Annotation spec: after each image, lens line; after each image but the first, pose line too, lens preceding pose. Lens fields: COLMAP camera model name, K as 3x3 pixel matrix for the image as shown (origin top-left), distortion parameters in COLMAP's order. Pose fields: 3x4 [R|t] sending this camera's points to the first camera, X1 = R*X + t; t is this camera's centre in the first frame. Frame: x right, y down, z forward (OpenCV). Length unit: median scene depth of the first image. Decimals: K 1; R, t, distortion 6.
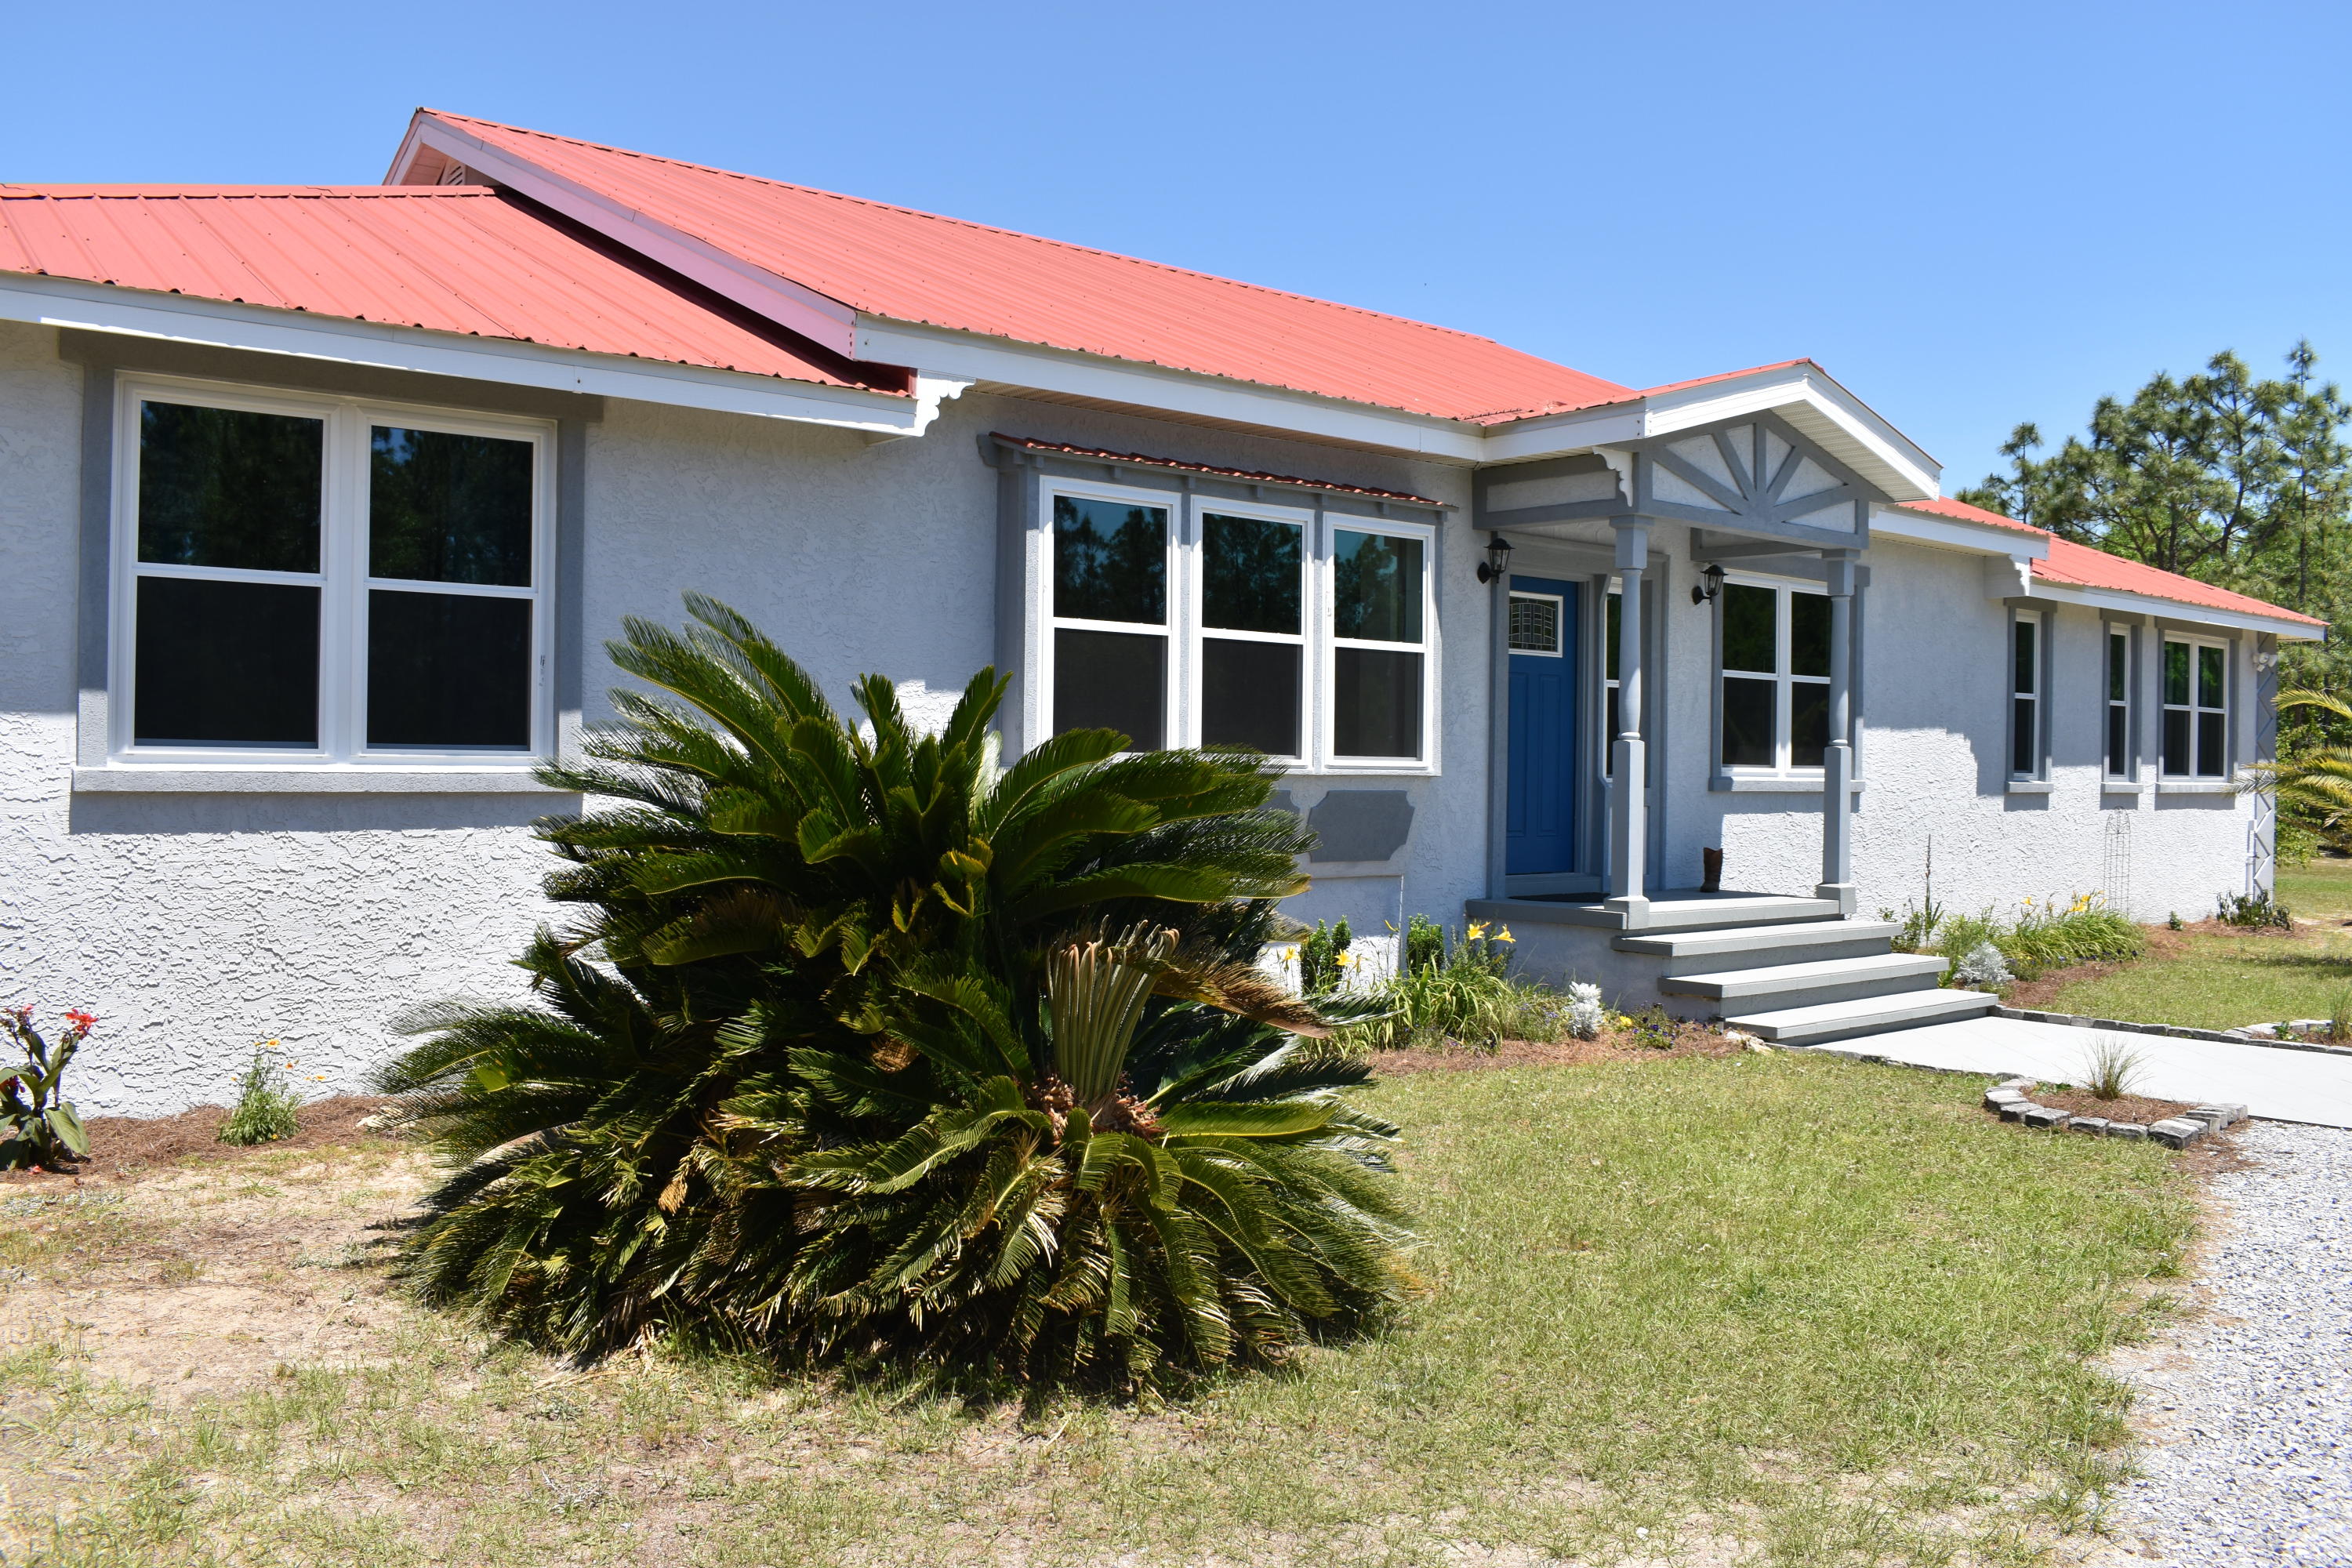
lens RADIAL K [[1877.3, 0, 1176.3], [0, 1877.3, 783.9], [0, 0, 1]] dist [-0.015921, -0.001946]
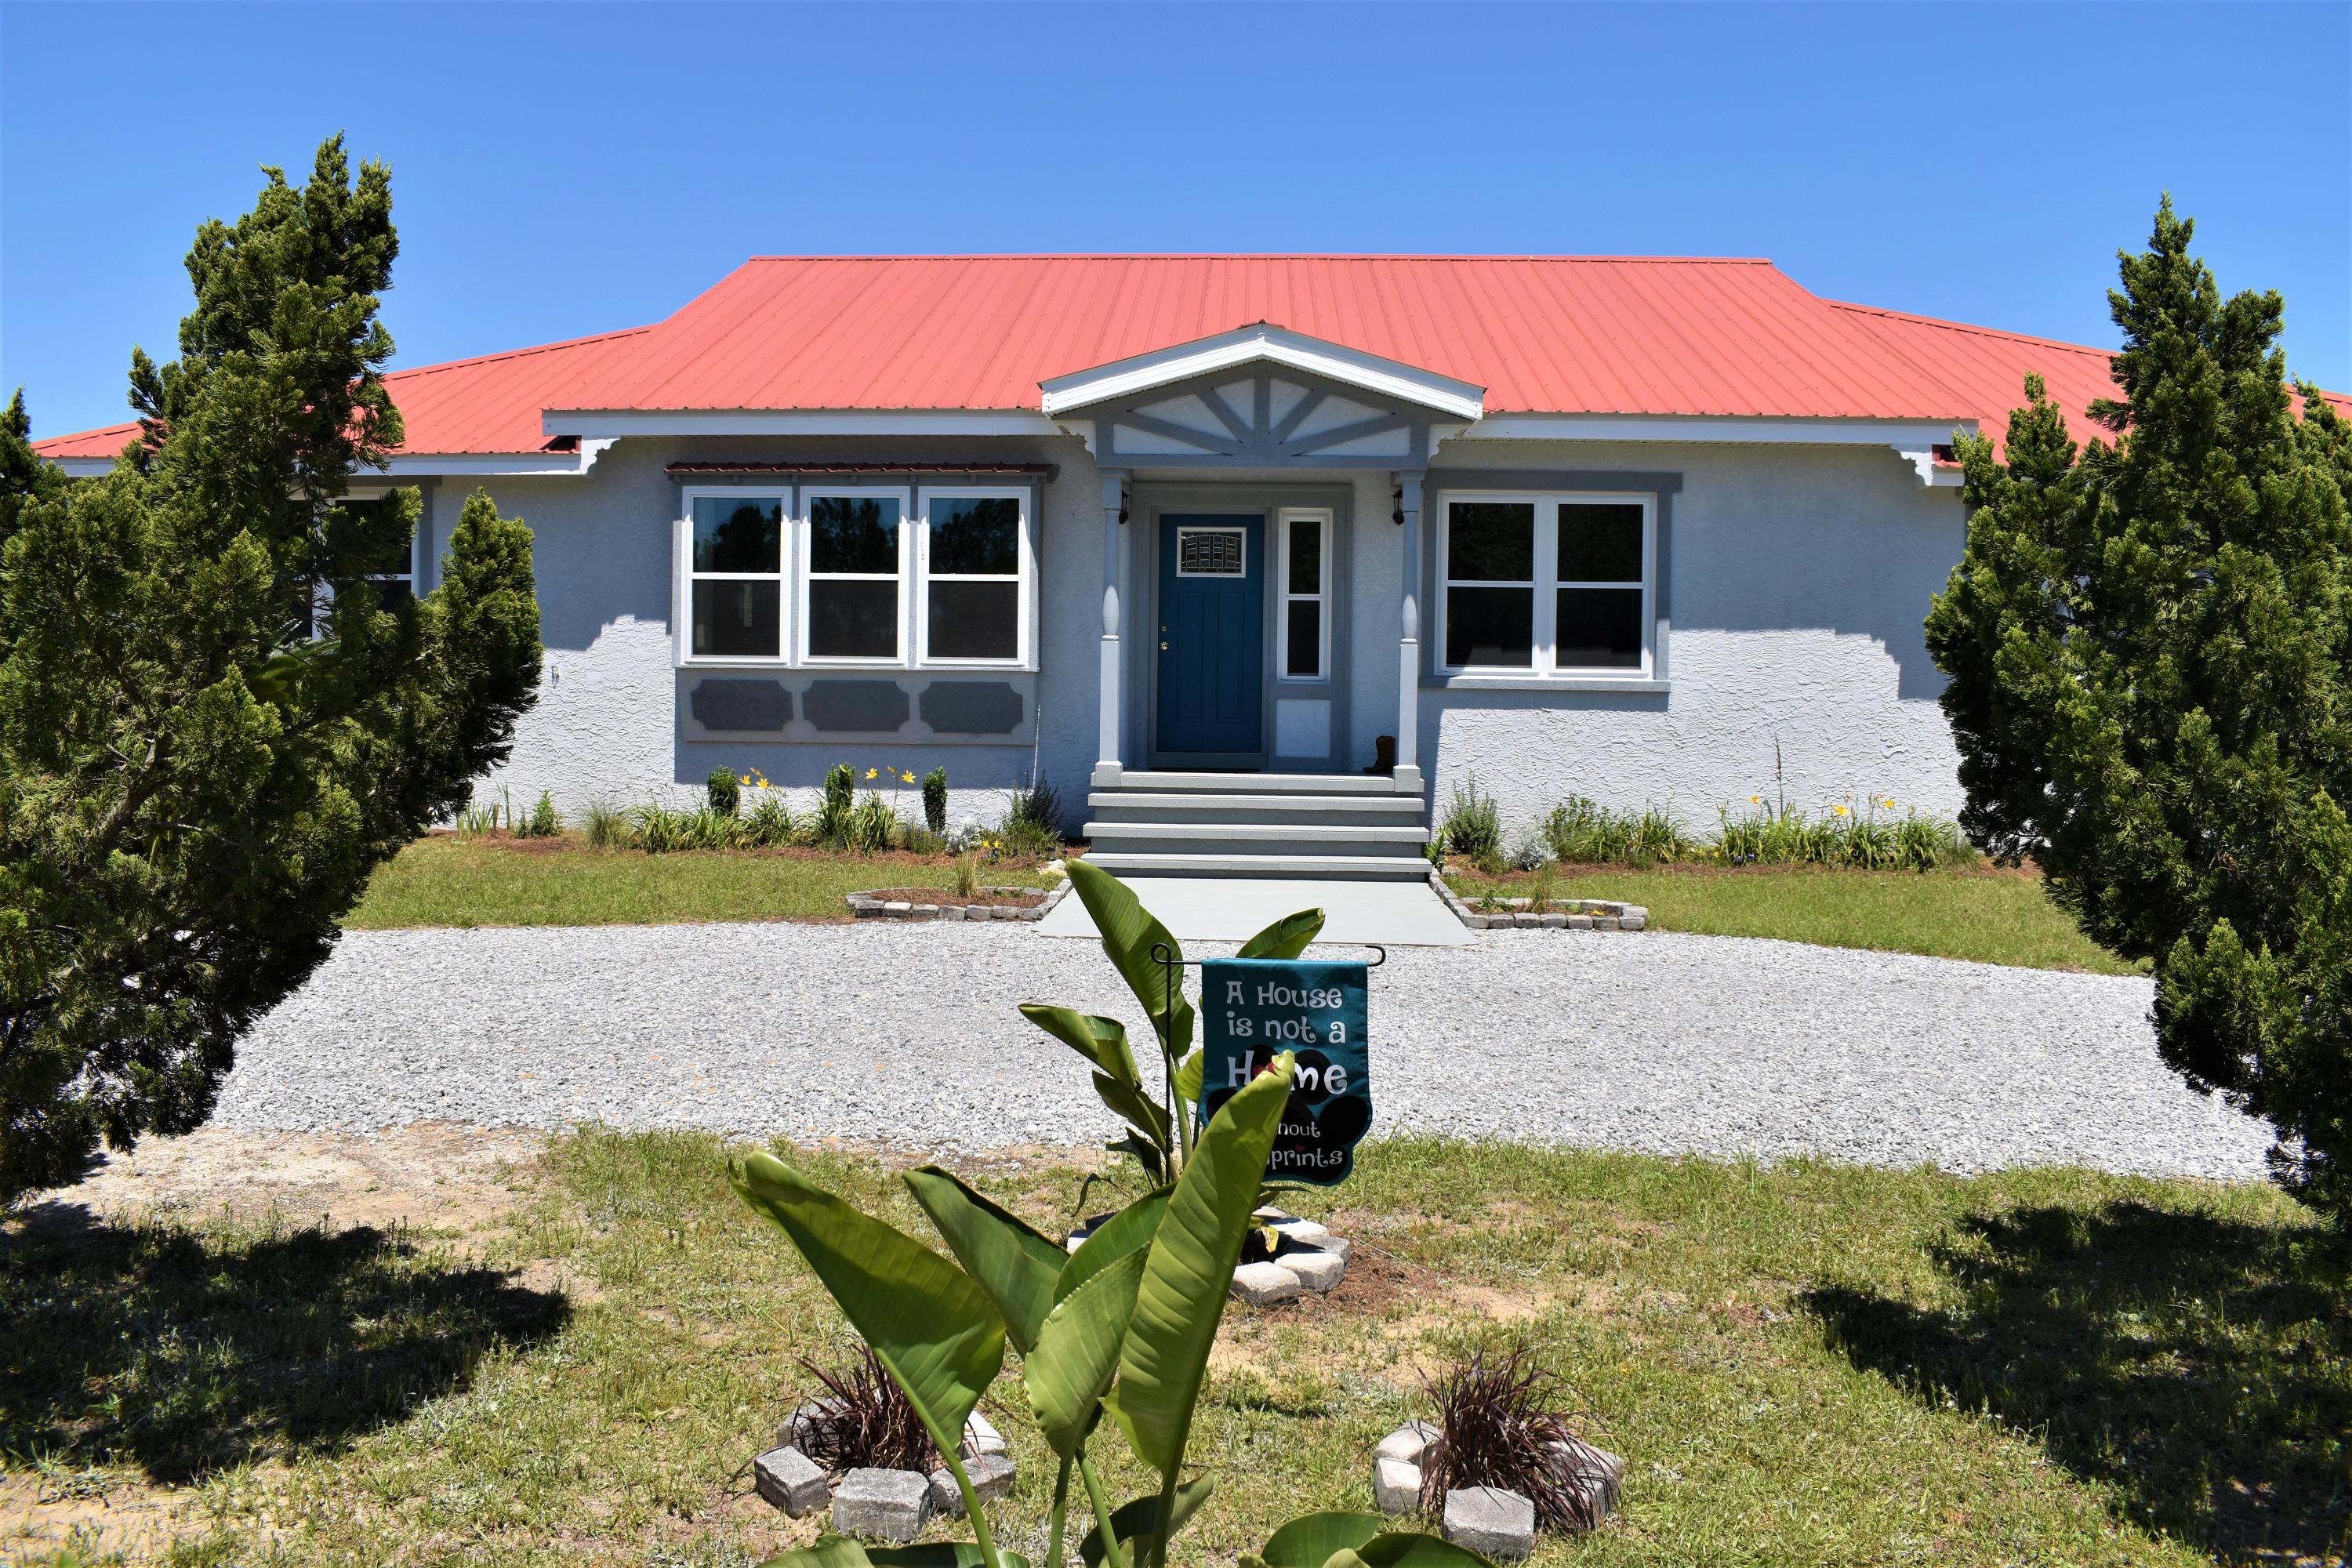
lens RADIAL K [[1877.3, 0, 1177.8], [0, 1877.3, 780.5], [0, 0, 1]] dist [-0.015921, -0.001946]
pose [[0.720940, 0.026322, -0.692498, 1.182903], [-0.010946, 0.999586, 0.026598, 0.038033], [0.692911, -0.011595, 0.720930, 0.096640]]
